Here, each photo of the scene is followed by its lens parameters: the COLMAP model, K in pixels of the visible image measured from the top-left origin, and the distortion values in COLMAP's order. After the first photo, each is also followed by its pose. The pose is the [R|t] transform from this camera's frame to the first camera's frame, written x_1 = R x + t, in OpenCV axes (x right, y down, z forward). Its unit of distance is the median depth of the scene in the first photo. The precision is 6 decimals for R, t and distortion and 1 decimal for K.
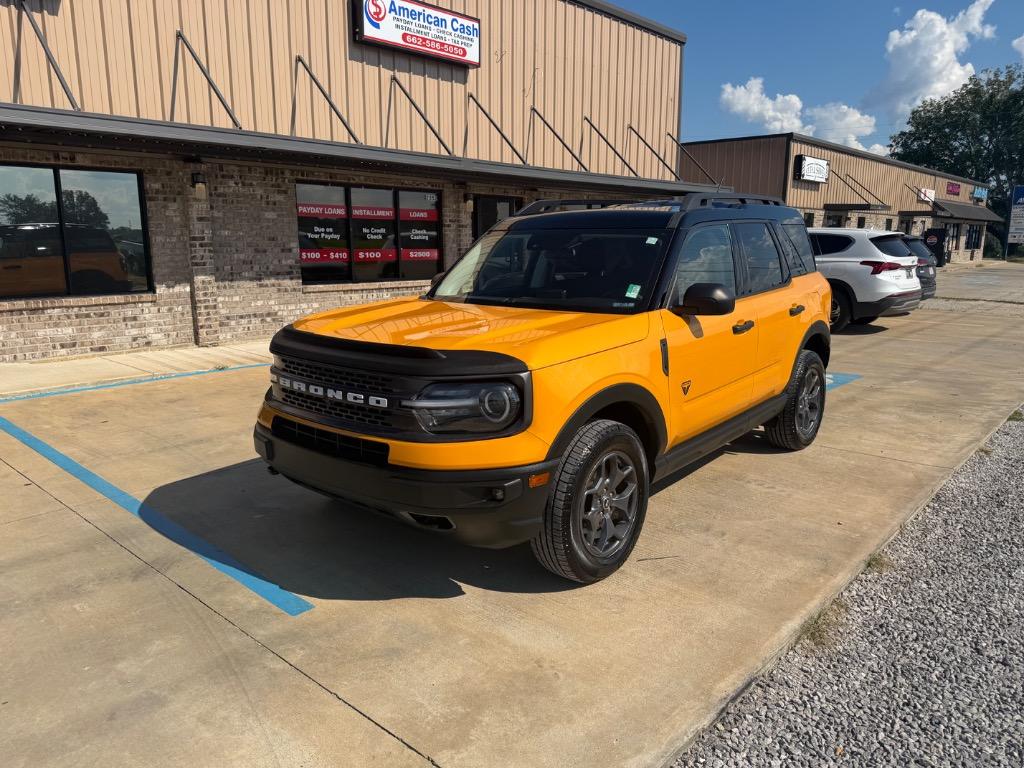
lens RADIAL K [[730.0, 0, 513.1], [0, 730.0, 379.8], [0, 0, 1]] dist [0.015818, -0.017982]
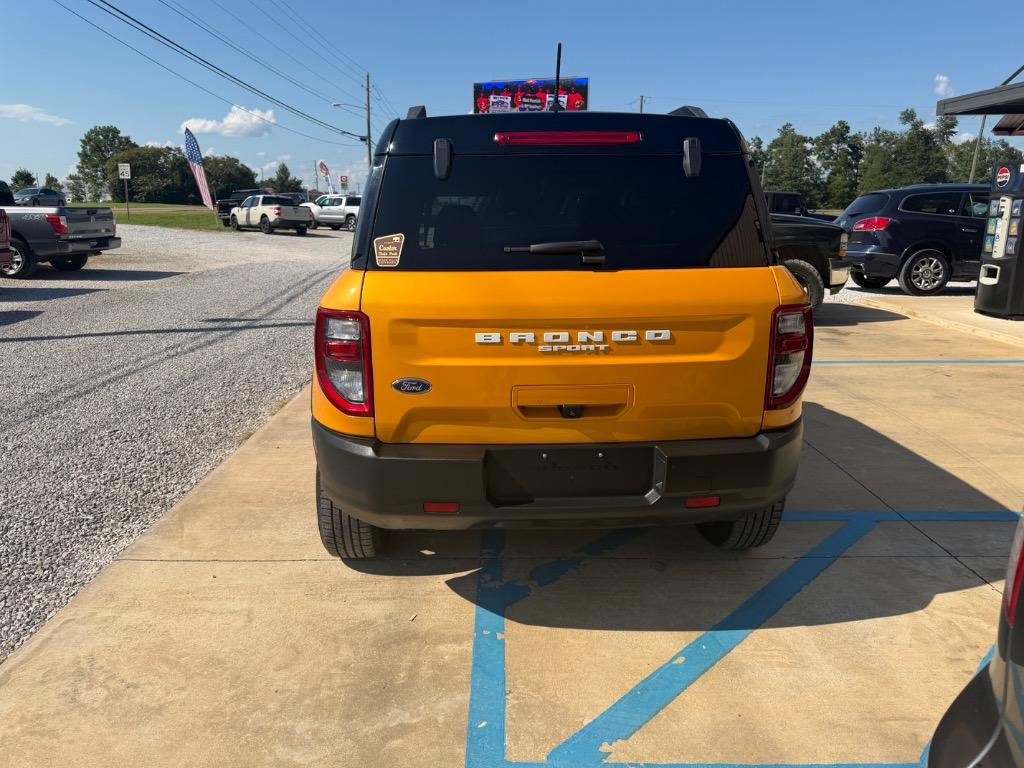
lens RADIAL K [[730.0, 0, 505.1], [0, 730.0, 378.4], [0, 0, 1]] dist [0.015818, -0.017982]
pose [[-0.743858, 0.152457, -0.650717, 0.388178], [-0.127640, 0.923307, 0.362232, -0.155416], [0.656037, 0.352507, -0.667349, 0.836565]]
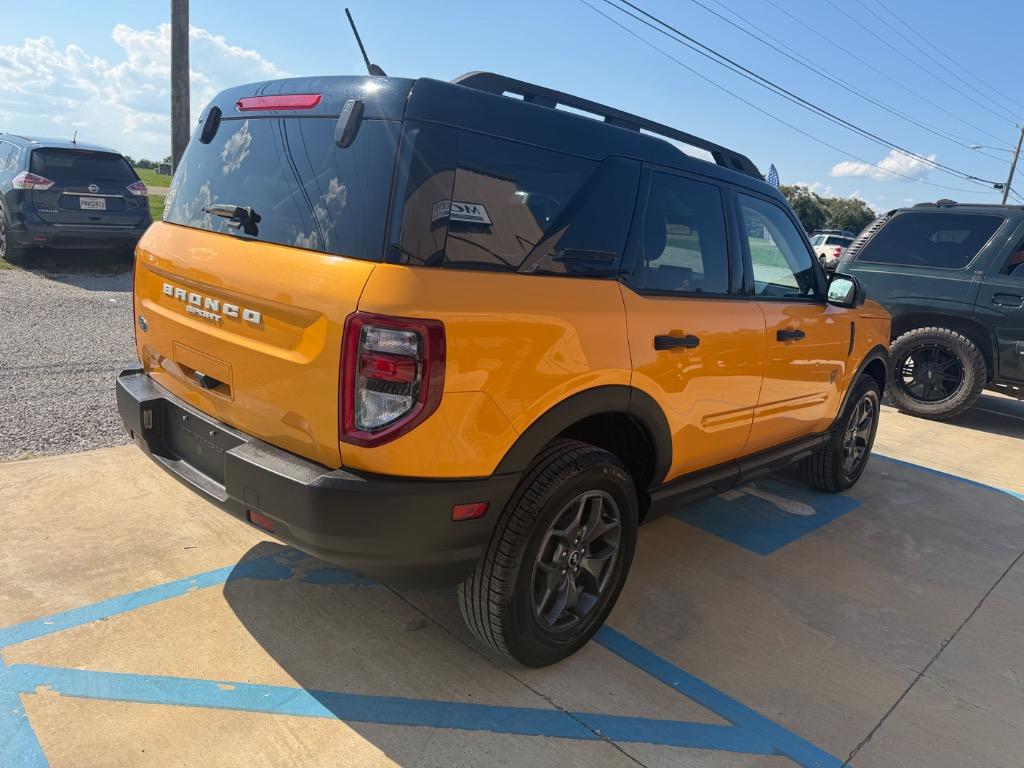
lens RADIAL K [[730.0, 0, 514.1], [0, 730.0, 386.0], [0, 0, 1]] dist [0.015818, -0.017982]
pose [[-0.993024, -0.113882, 0.030550, 0.103016], [-0.091569, 0.908086, 0.408650, -0.163980], [-0.074280, 0.403002, -0.912180, 0.902956]]
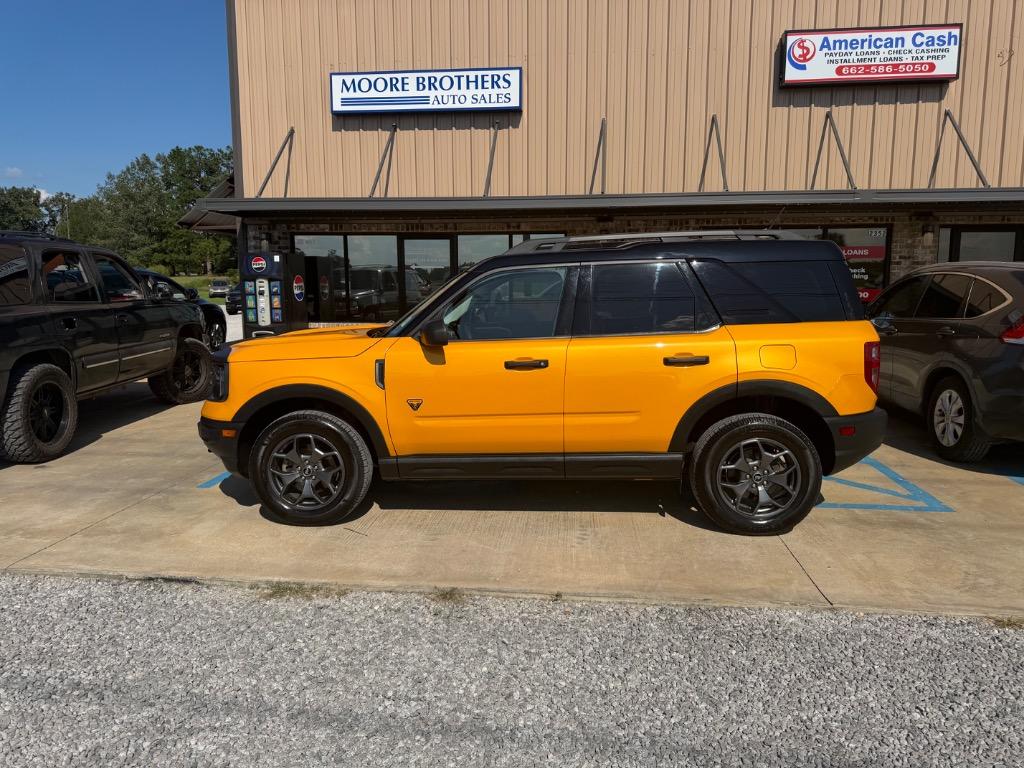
lens RADIAL K [[730.0, 0, 502.7], [0, 730.0, 384.2], [0, 0, 1]] dist [0.015818, -0.017982]
pose [[0.577604, 0.108421, -0.809085, 0.505921], [-0.151339, 0.988181, 0.024379, -0.028454], [0.802166, 0.108365, 0.587186, 0.167168]]
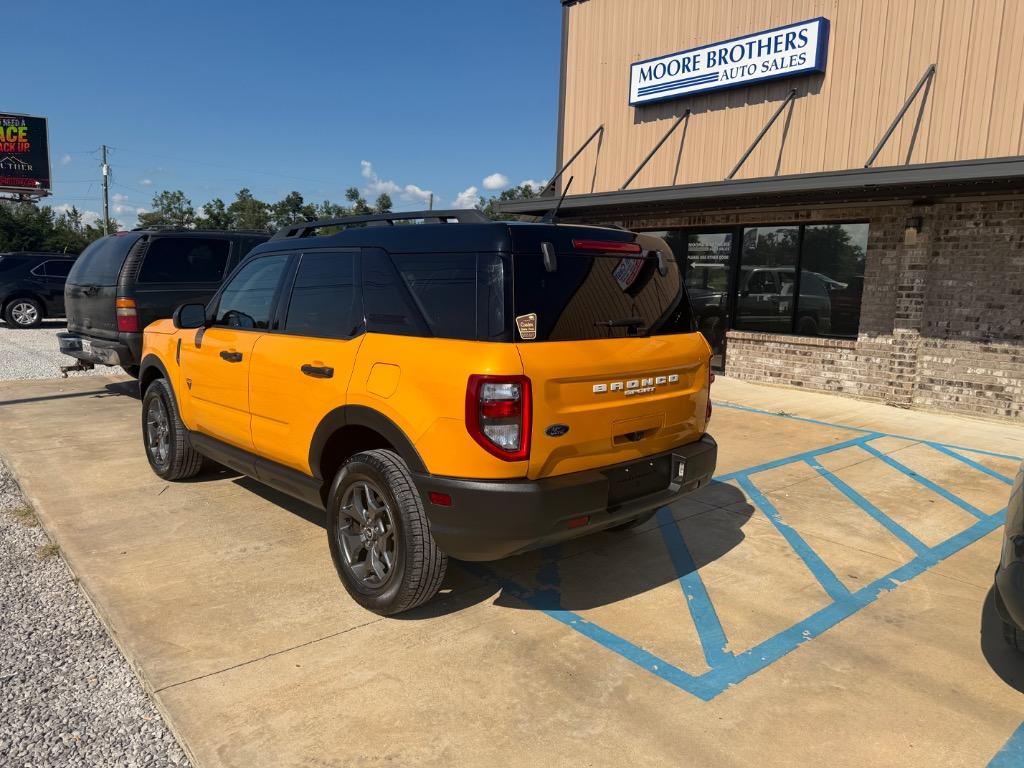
lens RADIAL K [[730.0, 0, 509.2], [0, 730.0, 378.4], [0, 0, 1]] dist [0.015818, -0.017982]
pose [[-0.129939, 0.134185, -0.982400, 0.560612], [-0.217440, 0.962825, 0.160272, -0.127596], [0.967386, 0.234438, -0.095931, 0.657695]]
